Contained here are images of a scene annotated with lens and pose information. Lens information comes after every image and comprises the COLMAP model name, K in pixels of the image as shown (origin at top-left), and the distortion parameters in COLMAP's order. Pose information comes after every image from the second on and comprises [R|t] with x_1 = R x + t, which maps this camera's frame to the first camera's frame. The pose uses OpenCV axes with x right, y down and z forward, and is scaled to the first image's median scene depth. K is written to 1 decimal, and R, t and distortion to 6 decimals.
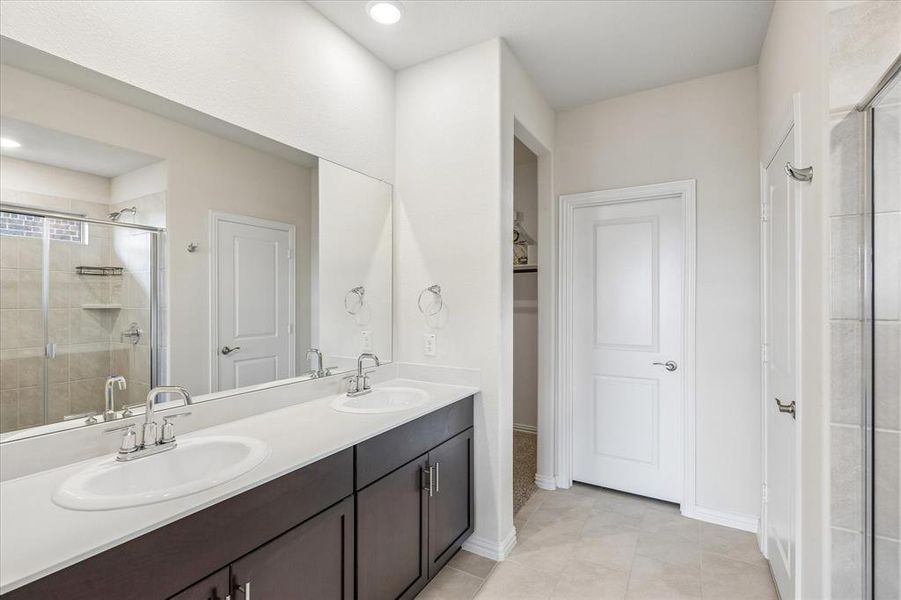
lens RADIAL K [[419.4, 0, 447.0], [0, 419.4, 300.6], [0, 0, 1]] dist [-0.000163, 0.000317]
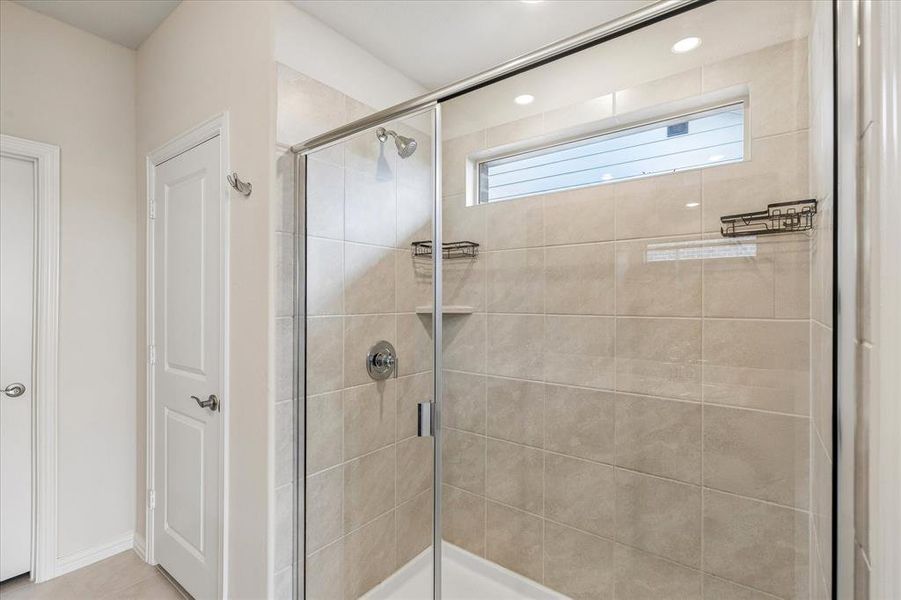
lens RADIAL K [[419.4, 0, 447.0], [0, 419.4, 300.6], [0, 0, 1]] dist [-0.000163, 0.000317]
pose [[0.124186, 0.004024, 0.992251, -0.132785], [-0.002753, 0.999989, -0.003710, 0.001614], [-0.992255, -0.002271, 0.124196, 0.221498]]
